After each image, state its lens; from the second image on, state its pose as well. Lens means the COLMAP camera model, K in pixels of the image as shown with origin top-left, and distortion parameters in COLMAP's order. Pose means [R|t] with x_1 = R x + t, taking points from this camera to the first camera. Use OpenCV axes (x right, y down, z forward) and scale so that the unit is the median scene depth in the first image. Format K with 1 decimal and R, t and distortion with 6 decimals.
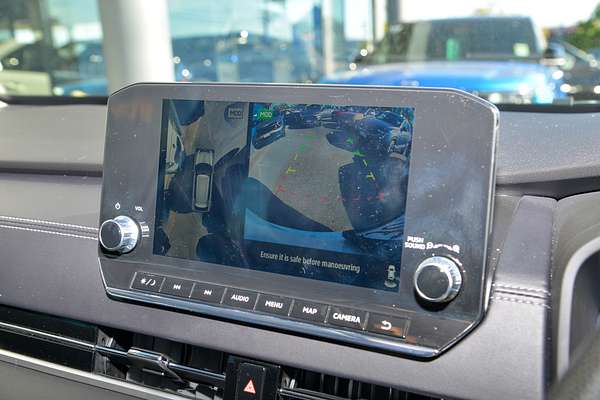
lens RADIAL K [[668.9, 0, 303.6], [0, 668.9, 200.5], [0, 0, 1]] dist [0.043617, 0.000000]
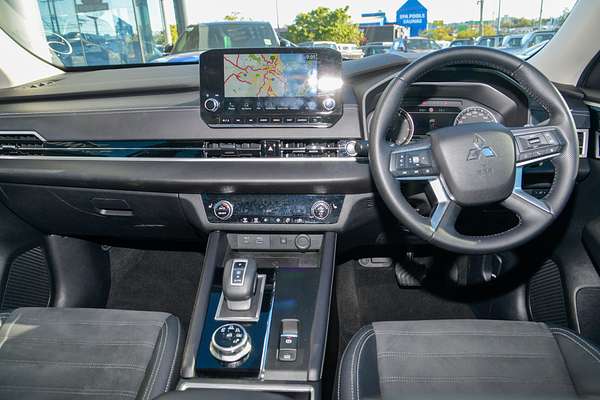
lens RADIAL K [[468.7, 0, 303.7], [0, 468.7, 212.1], [0, 0, 1]] dist [-0.103392, 0.053618]
pose [[0.914842, -0.141956, 0.378037, -0.075909], [0.092603, 0.984975, 0.145770, 0.025615], [-0.393050, -0.098349, 0.914242, -0.099954]]
